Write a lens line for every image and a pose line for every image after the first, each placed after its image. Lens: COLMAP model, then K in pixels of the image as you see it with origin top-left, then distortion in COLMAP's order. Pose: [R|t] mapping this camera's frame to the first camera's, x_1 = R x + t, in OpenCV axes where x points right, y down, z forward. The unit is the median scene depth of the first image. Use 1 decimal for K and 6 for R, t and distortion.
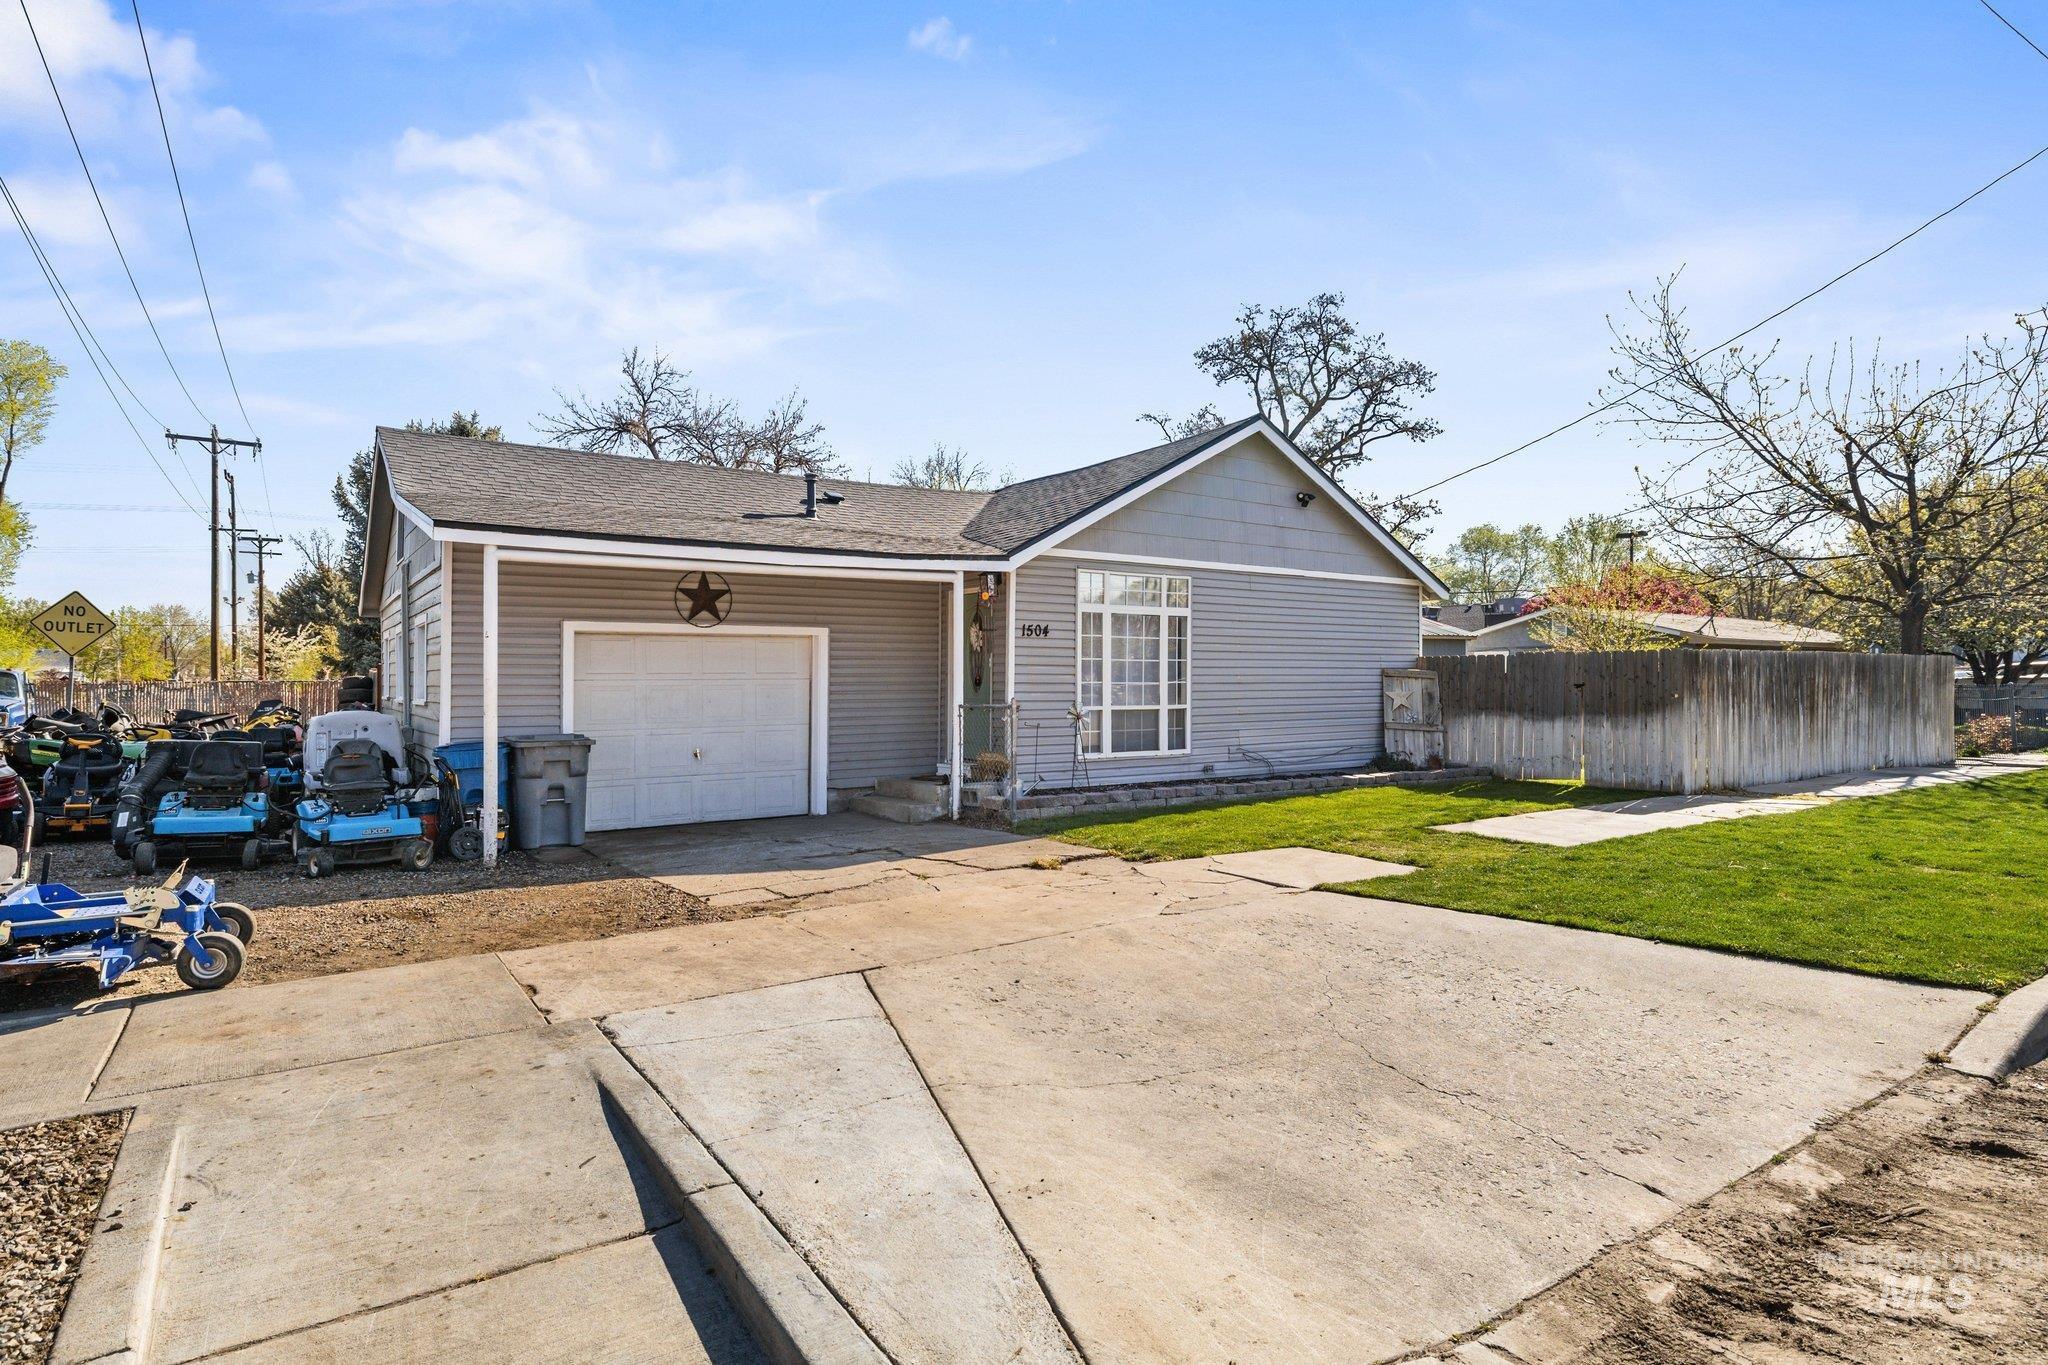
lens RADIAL K [[1079.8, 0, 1058.7], [0, 1079.8, 685.8], [0, 0, 1]] dist [0.001325, 0.001110]
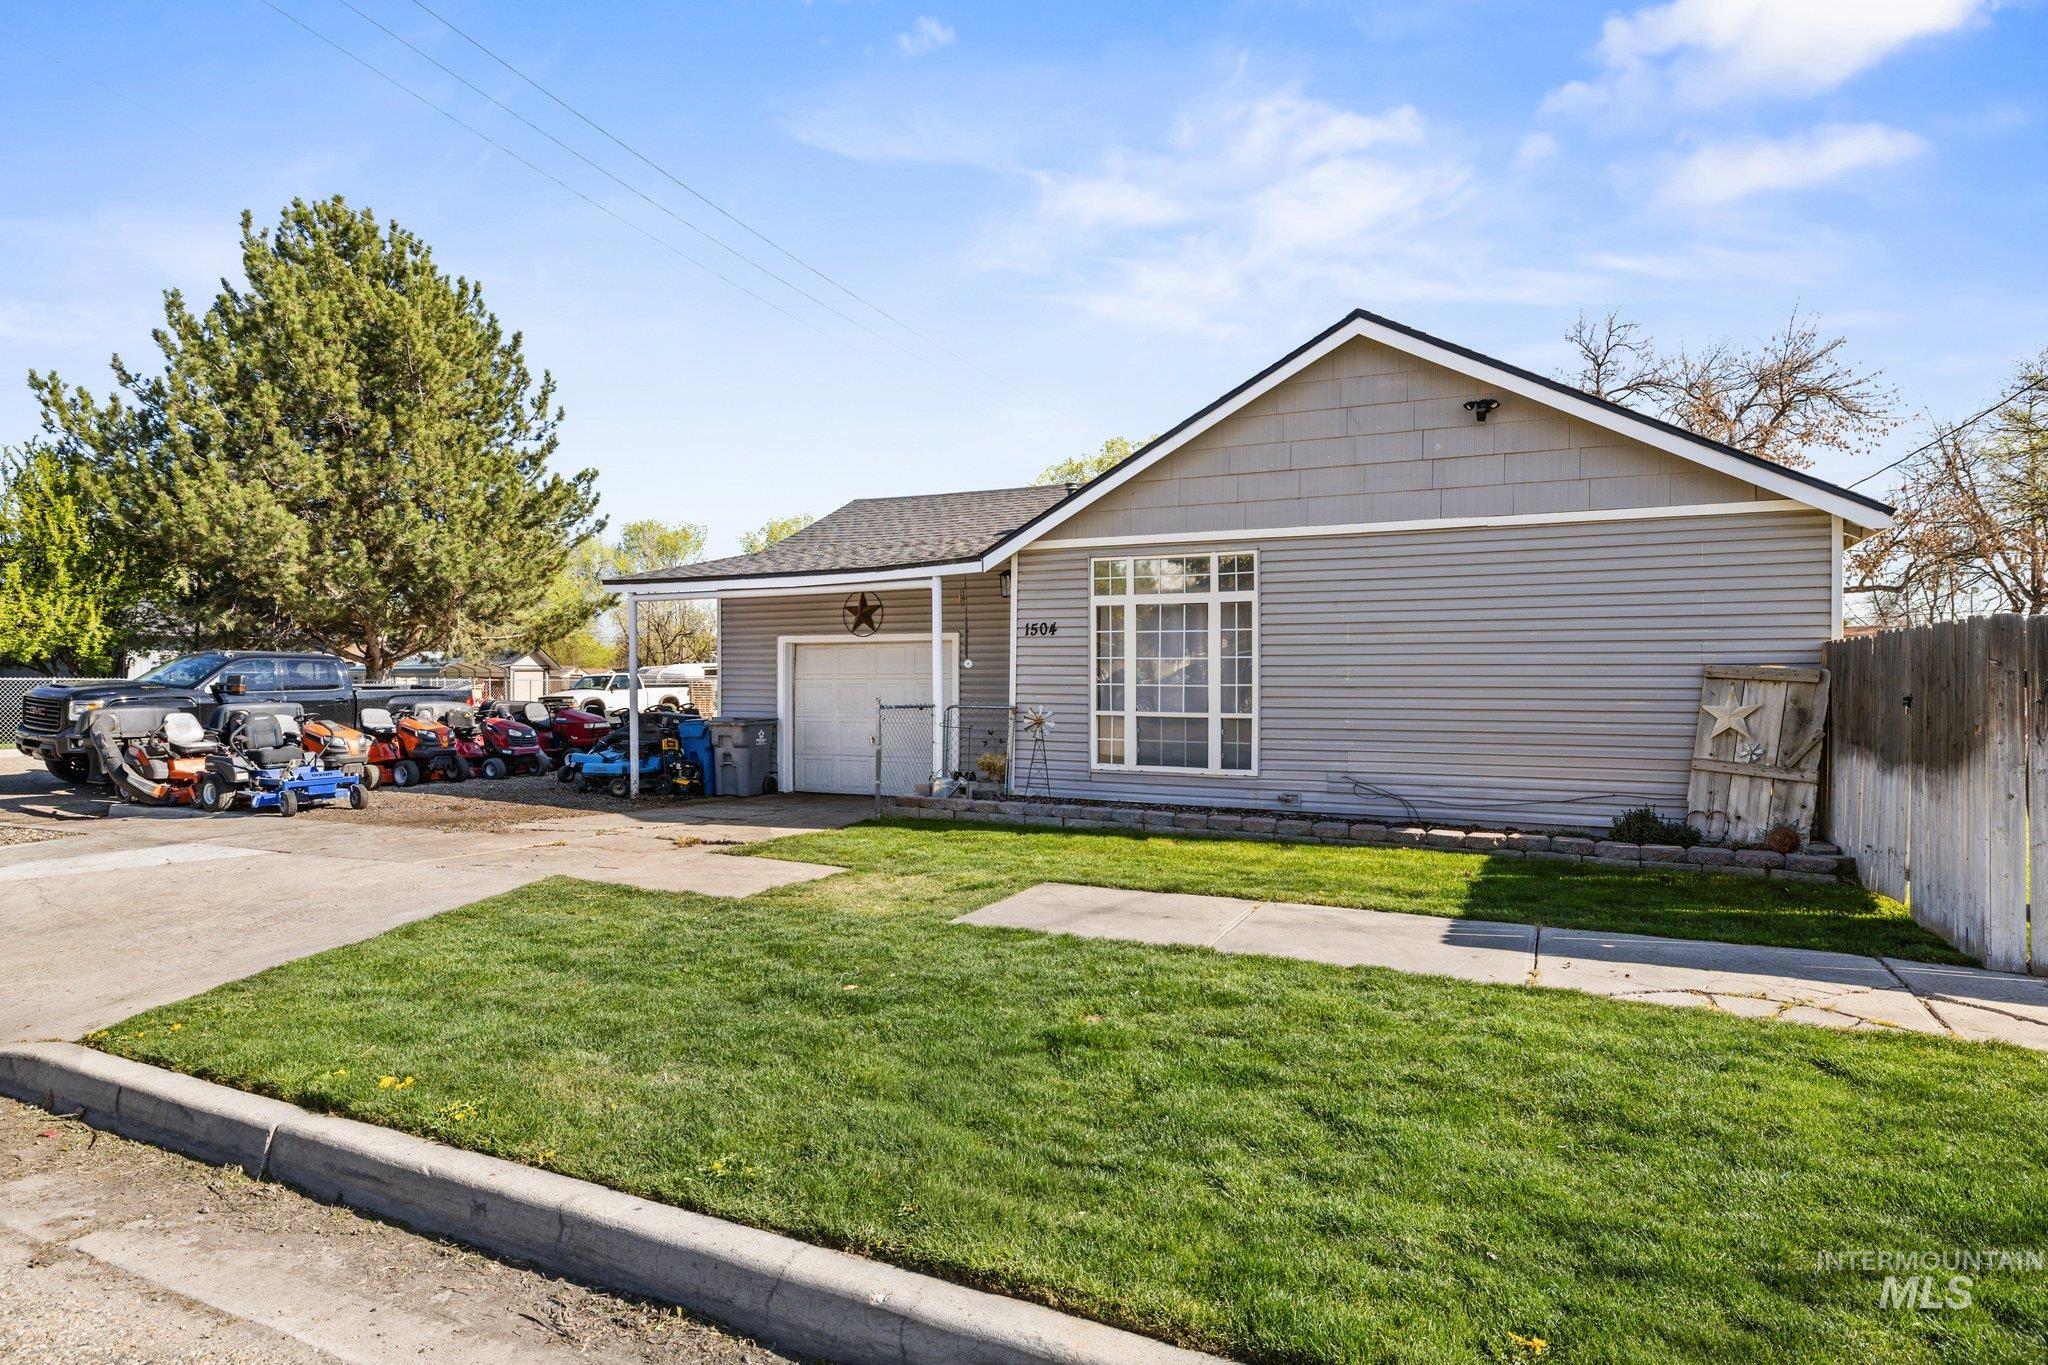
lens RADIAL K [[1137.3, 0, 1026.0], [0, 1137.3, 703.9], [0, 0, 1]] dist [-0.000327, -0.000051]
pose [[0.488547, 0.023781, -0.872213, 0.773465], [-0.006585, 0.999701, 0.023568, -0.008254], [0.872513, -0.005770, 0.488558, 0.458446]]
